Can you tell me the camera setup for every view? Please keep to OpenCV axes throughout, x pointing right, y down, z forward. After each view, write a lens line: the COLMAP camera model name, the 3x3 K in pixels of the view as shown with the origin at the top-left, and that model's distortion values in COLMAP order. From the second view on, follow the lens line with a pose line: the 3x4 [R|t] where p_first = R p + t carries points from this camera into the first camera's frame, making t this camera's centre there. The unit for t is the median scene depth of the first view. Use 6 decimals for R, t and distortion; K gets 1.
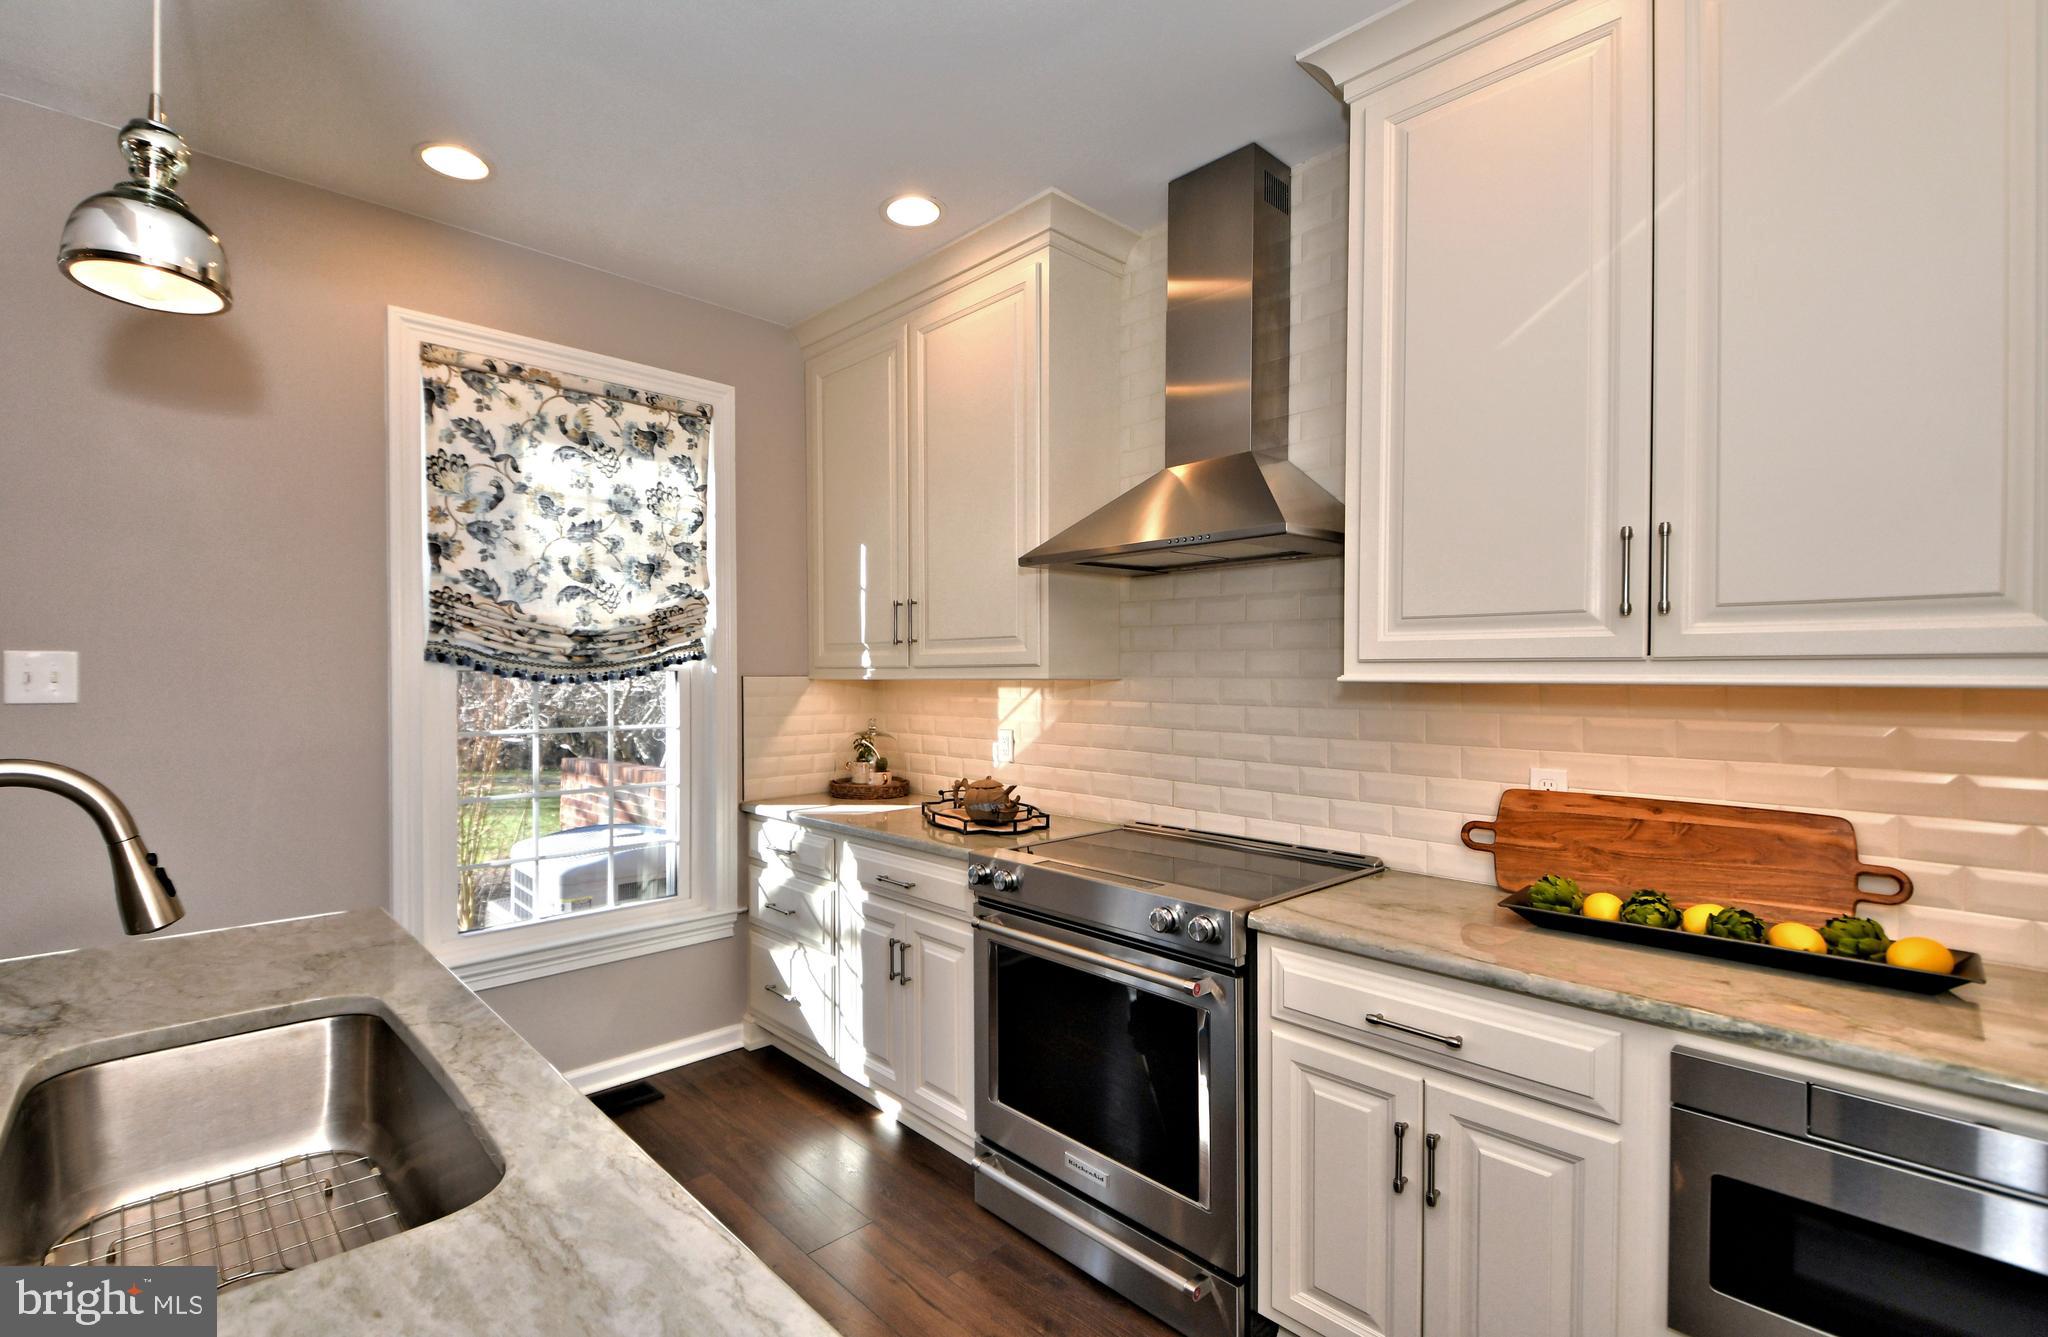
lens RADIAL K [[881.8, 0, 900.0], [0, 881.8, 707.8], [0, 0, 1]] dist [0.002312, -0.000046]
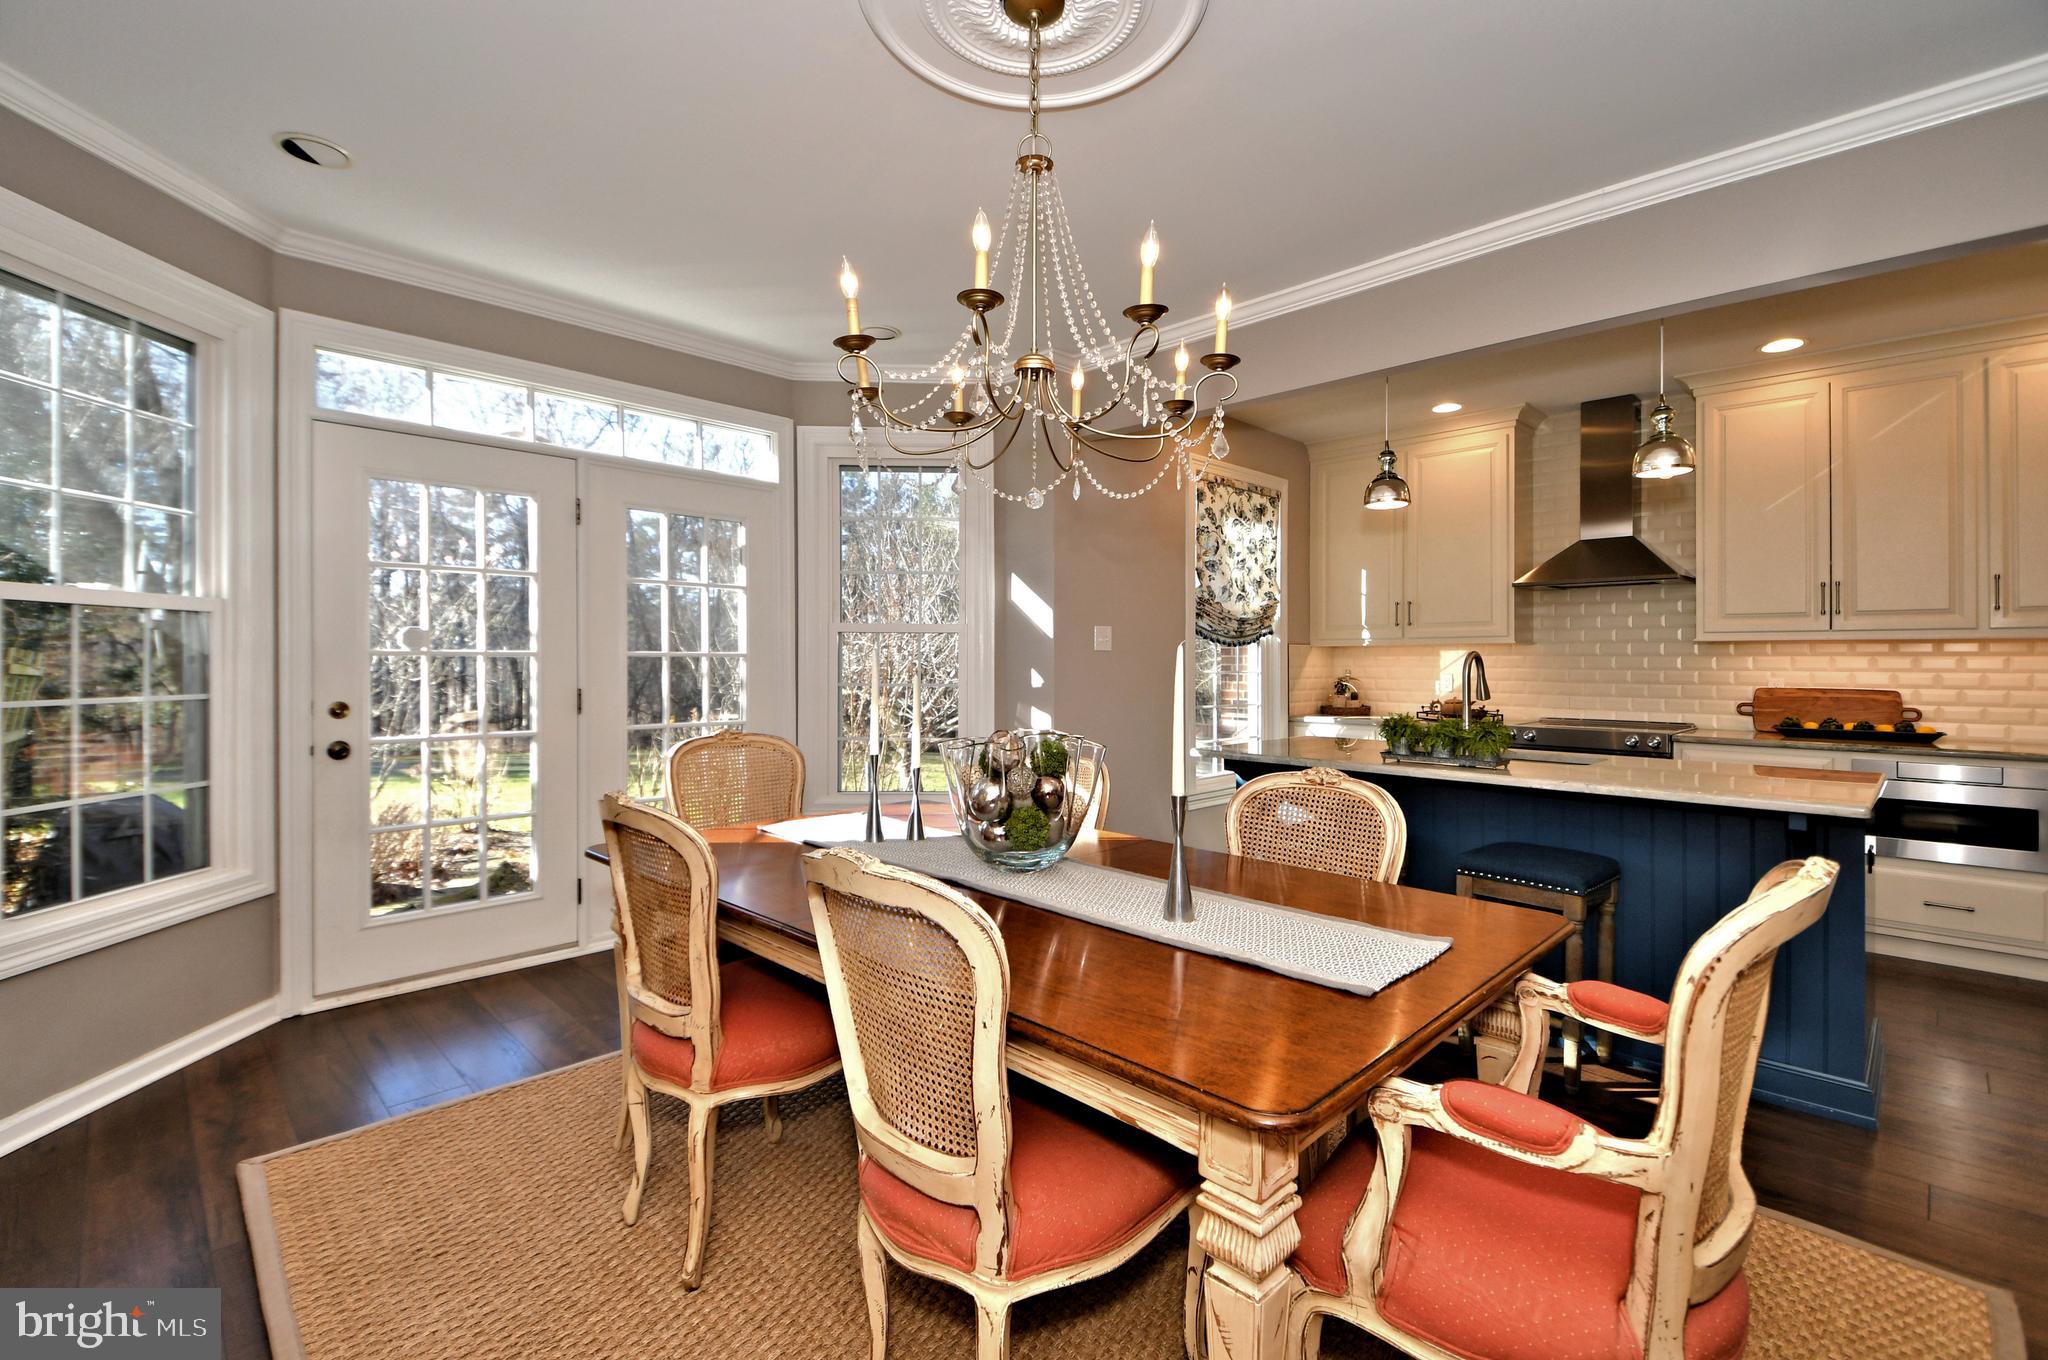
lens RADIAL K [[877.4, 0, 1024.0], [0, 877.4, 680.0], [0, 0, 1]] dist [0.026583, -0.012264]
pose [[0.997432, 0.000169, 0.071616, -0.976851], [0.000881, 0.999892, -0.014637, 0.071573], [-0.071611, 0.014662, 0.997325, -0.829610]]
